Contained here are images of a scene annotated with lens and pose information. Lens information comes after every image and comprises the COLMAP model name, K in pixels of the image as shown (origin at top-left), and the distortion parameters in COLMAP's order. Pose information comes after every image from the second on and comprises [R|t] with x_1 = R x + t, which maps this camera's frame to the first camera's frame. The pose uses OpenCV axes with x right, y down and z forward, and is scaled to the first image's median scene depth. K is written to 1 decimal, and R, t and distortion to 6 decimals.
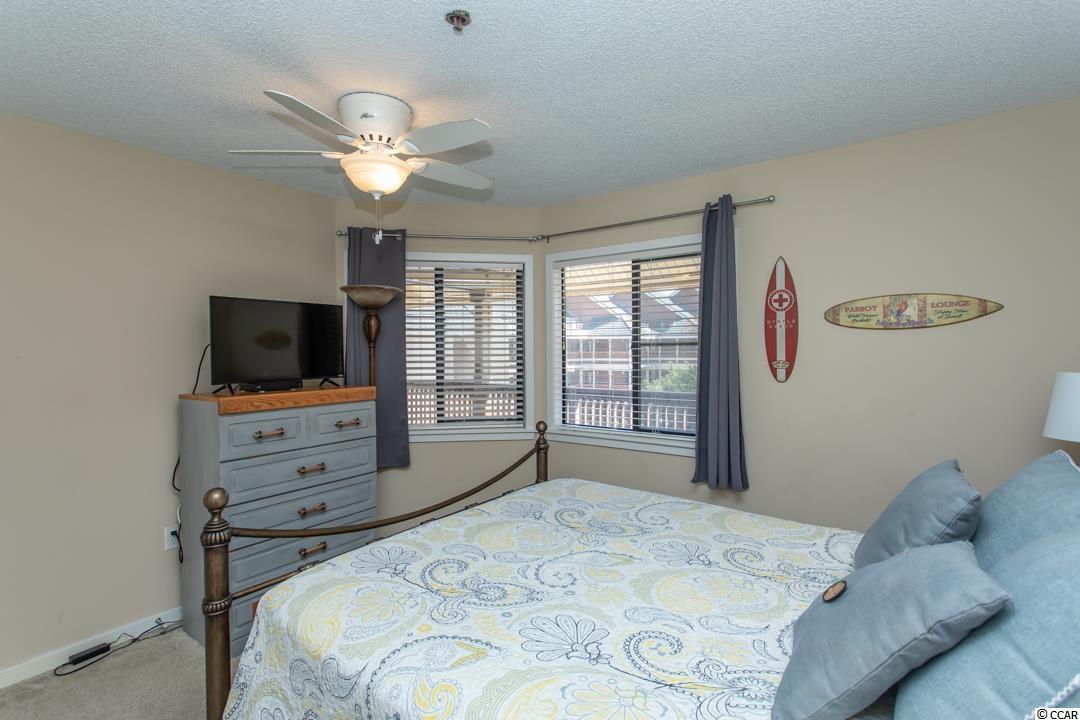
lens RADIAL K [[510.2, 0, 539.7], [0, 510.2, 358.1], [0, 0, 1]] dist [0.000370, 0.002033]
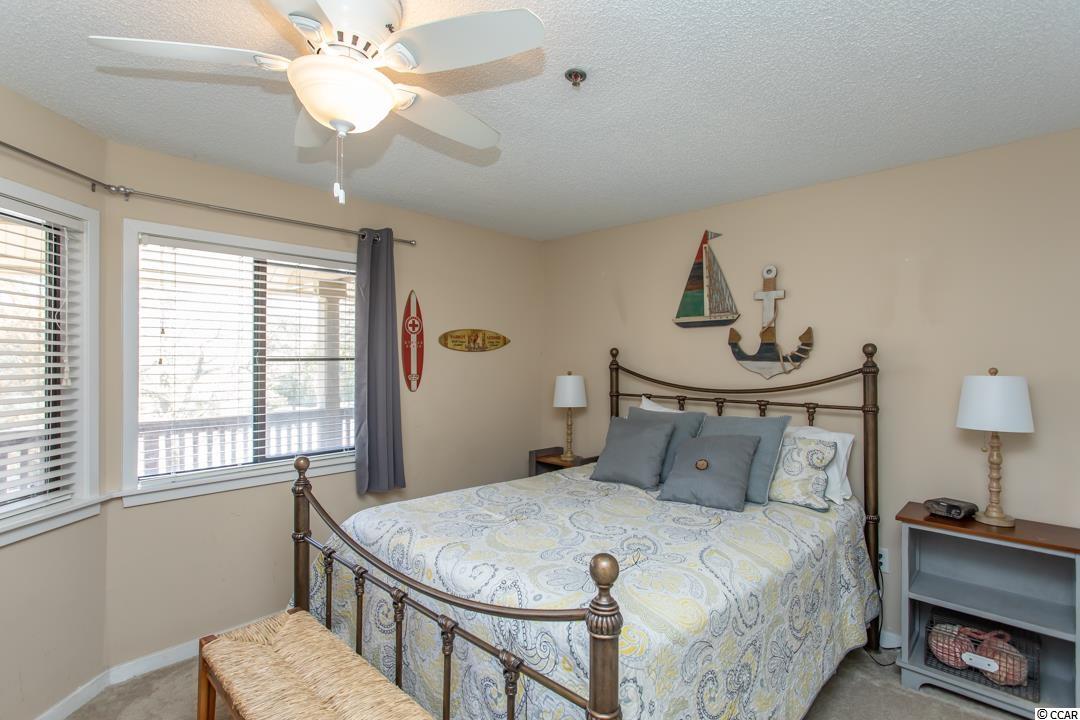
lens RADIAL K [[510.2, 0, 539.6], [0, 510.2, 358.9], [0, 0, 1]] dist [0.000370, 0.002033]
pose [[0.163881, 0.009217, 0.986437, -0.698560], [0.018250, 0.999757, -0.012373, -0.010957], [-0.986311, 0.020030, 0.163673, 0.495797]]
